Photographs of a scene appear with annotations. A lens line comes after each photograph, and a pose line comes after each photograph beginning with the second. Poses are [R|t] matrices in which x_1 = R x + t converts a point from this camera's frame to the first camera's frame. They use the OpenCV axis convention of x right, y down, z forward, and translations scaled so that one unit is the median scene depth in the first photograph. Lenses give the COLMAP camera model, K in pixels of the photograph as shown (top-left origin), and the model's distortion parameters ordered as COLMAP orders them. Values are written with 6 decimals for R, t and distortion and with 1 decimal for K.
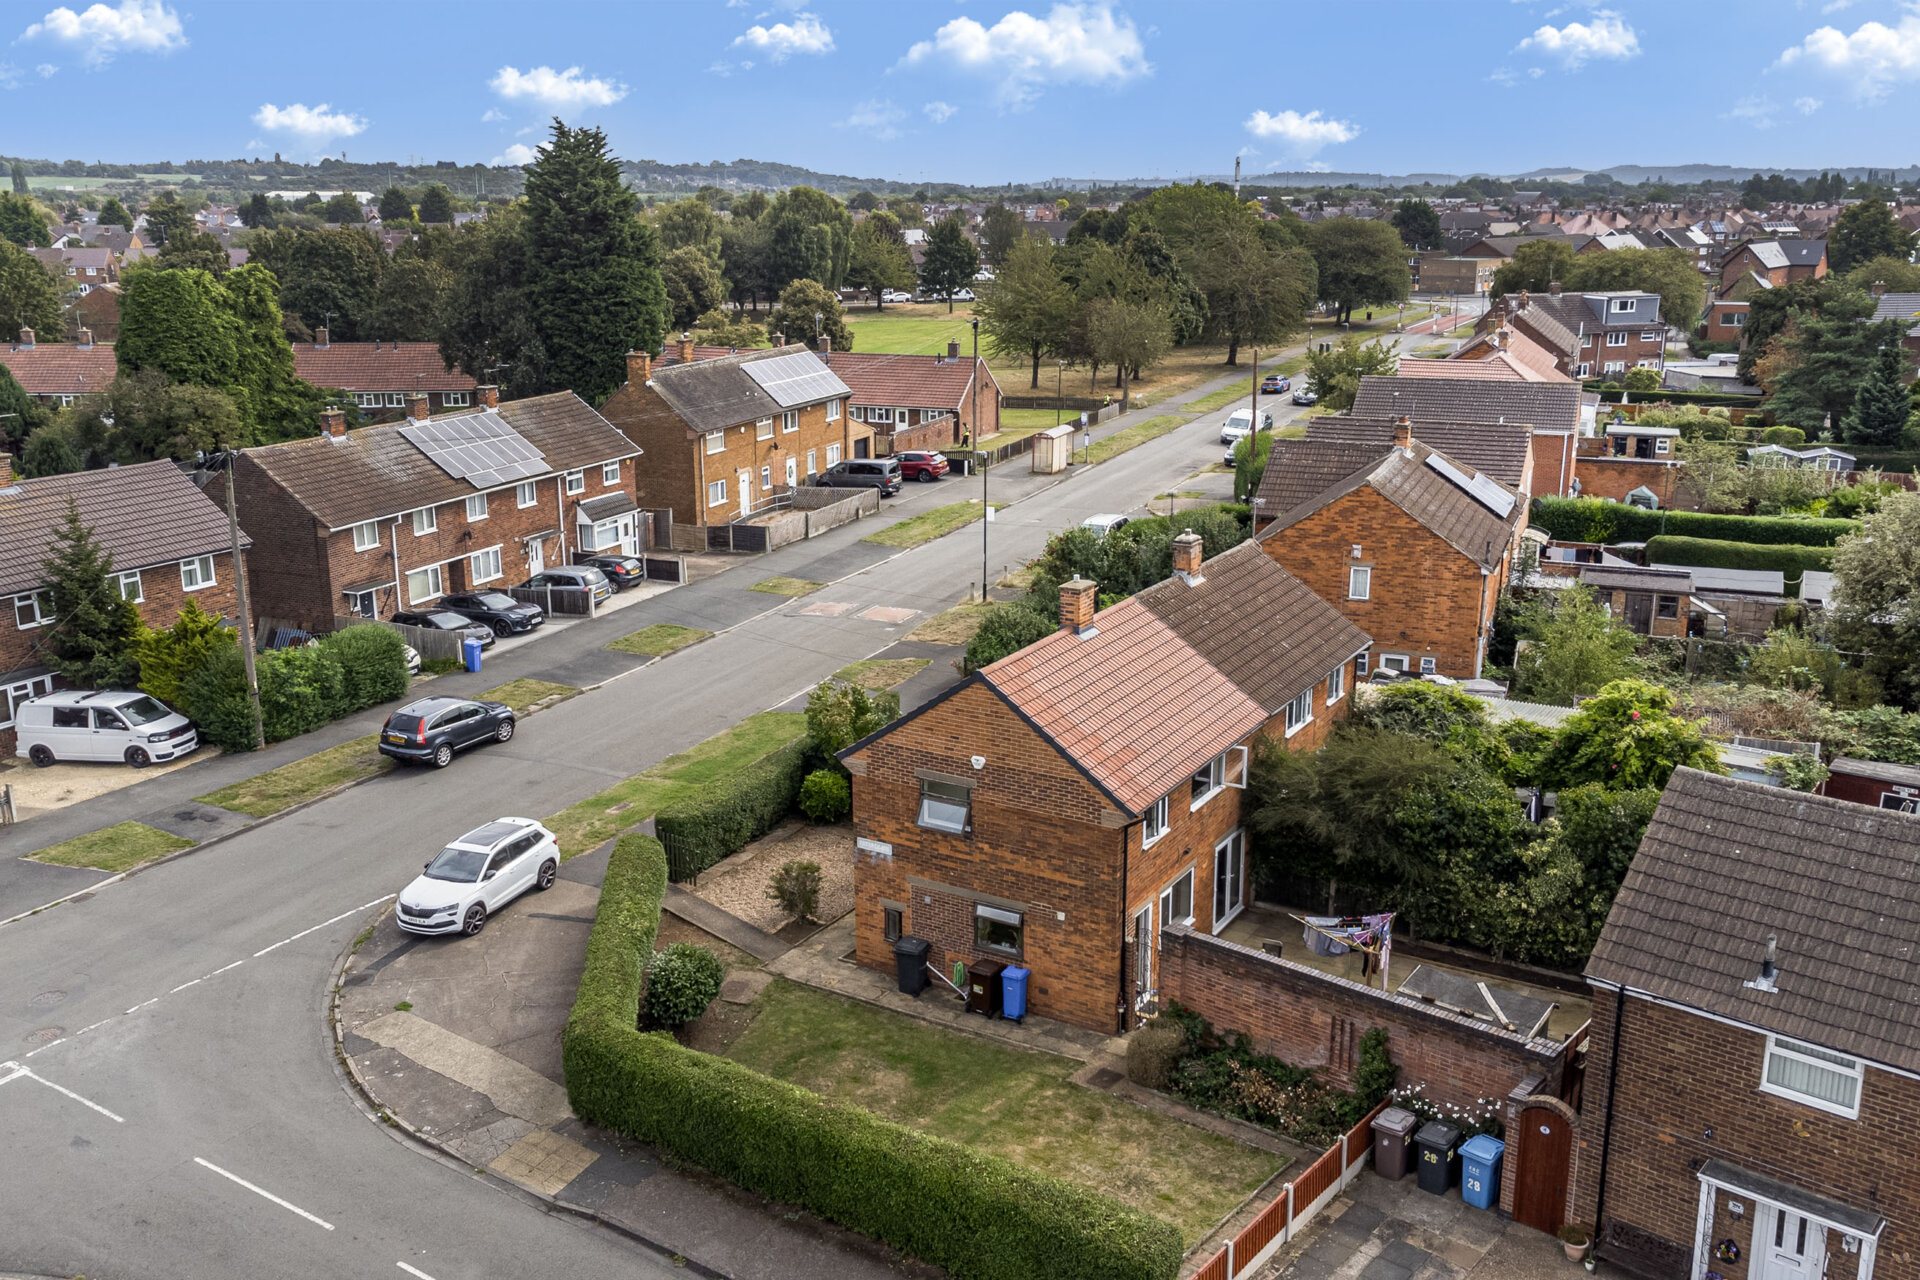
lens RADIAL K [[1668.3, 0, 962.5], [0, 1668.3, 647.6], [0, 0, 1]] dist [0.032716, 0.000300]
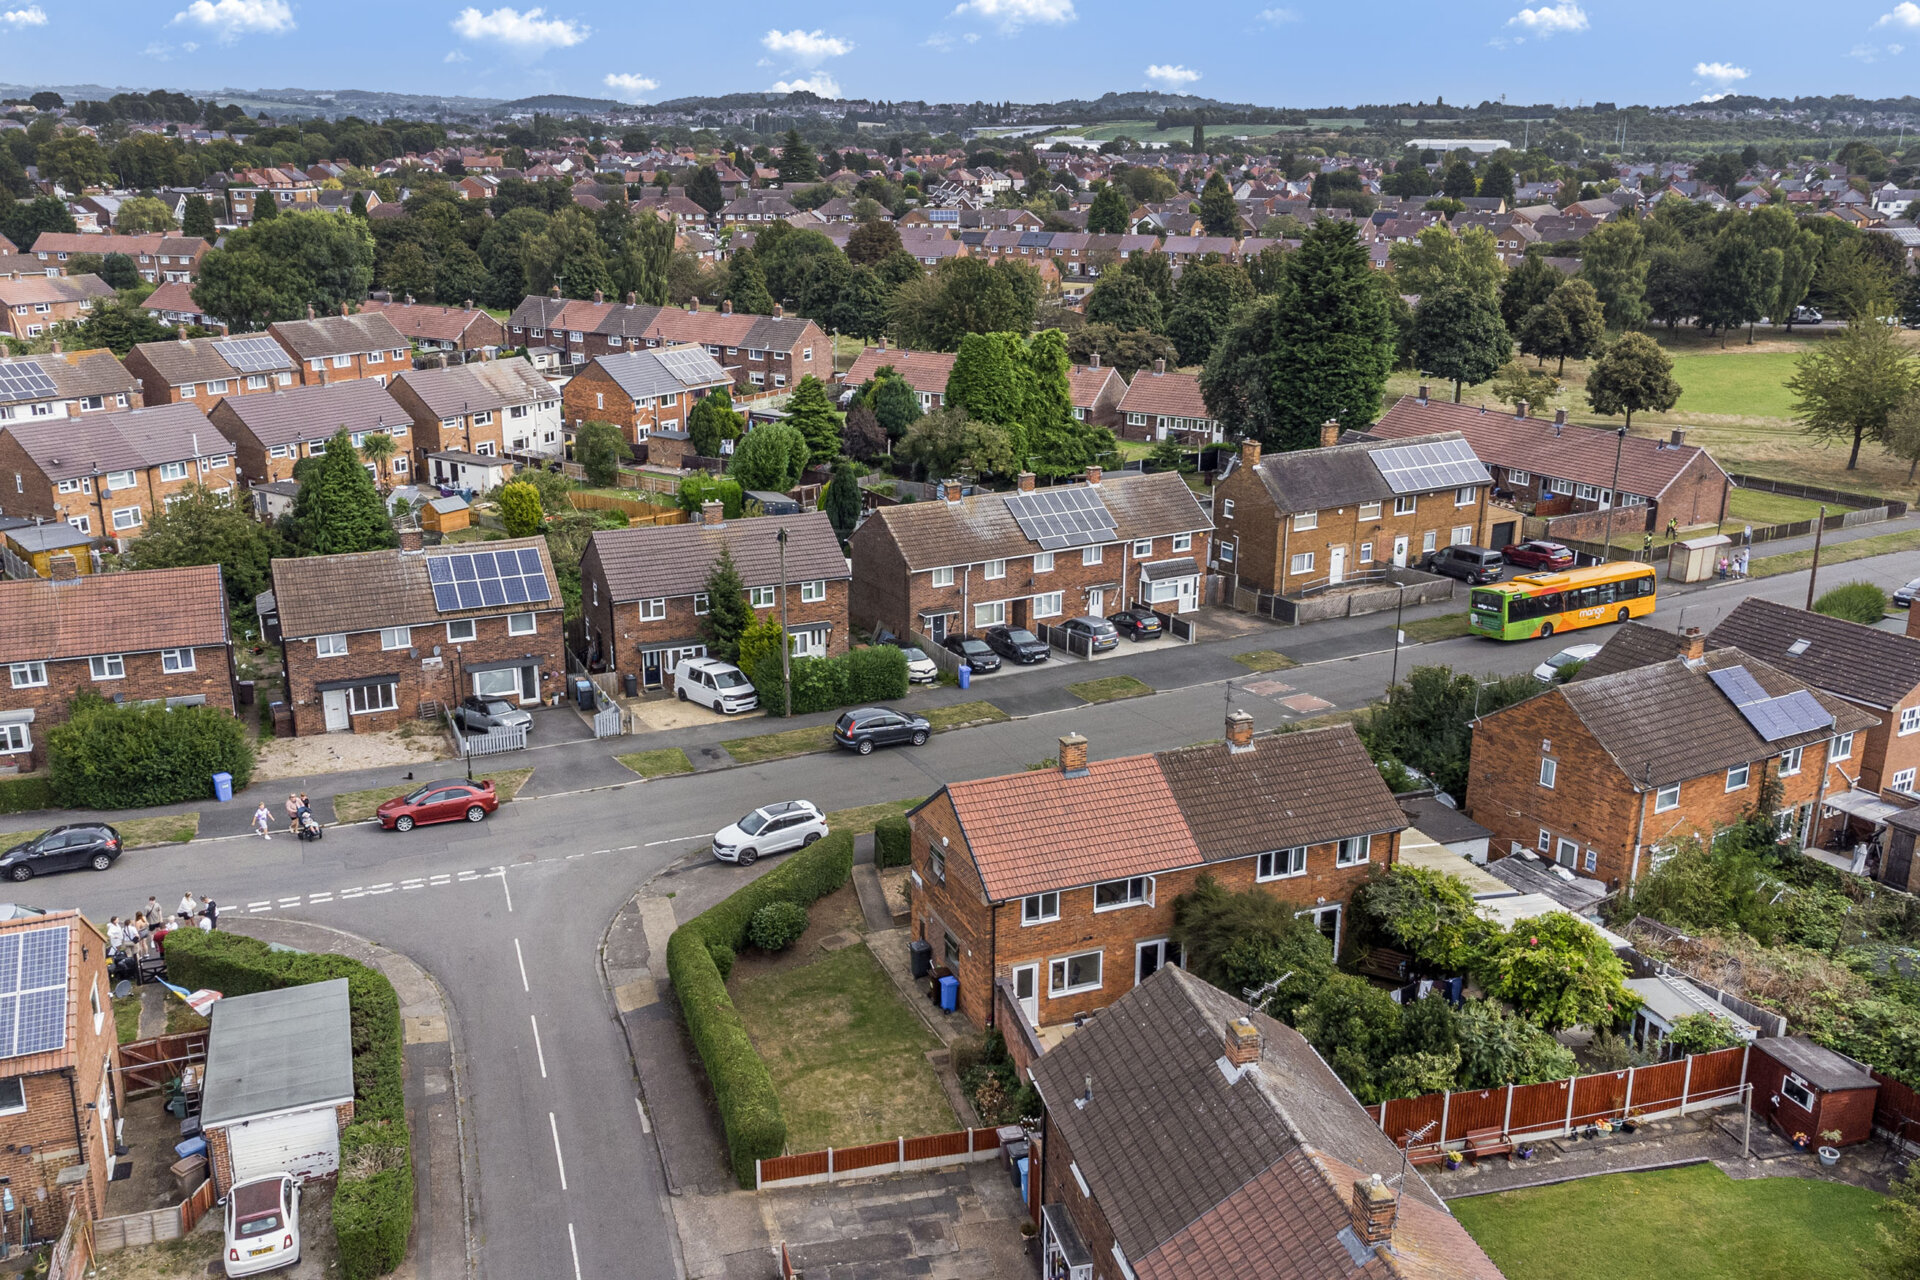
lens RADIAL K [[1668.3, 0, 959.7], [0, 1668.3, 632.7], [0, 0, 1]] dist [0.032716, 0.000300]
pose [[0.797959, 0.179360, -0.575405, 0.450834], [-0.163867, 0.983294, 0.079256, -0.127005], [0.580008, 0.031047, 0.814019, -0.132942]]
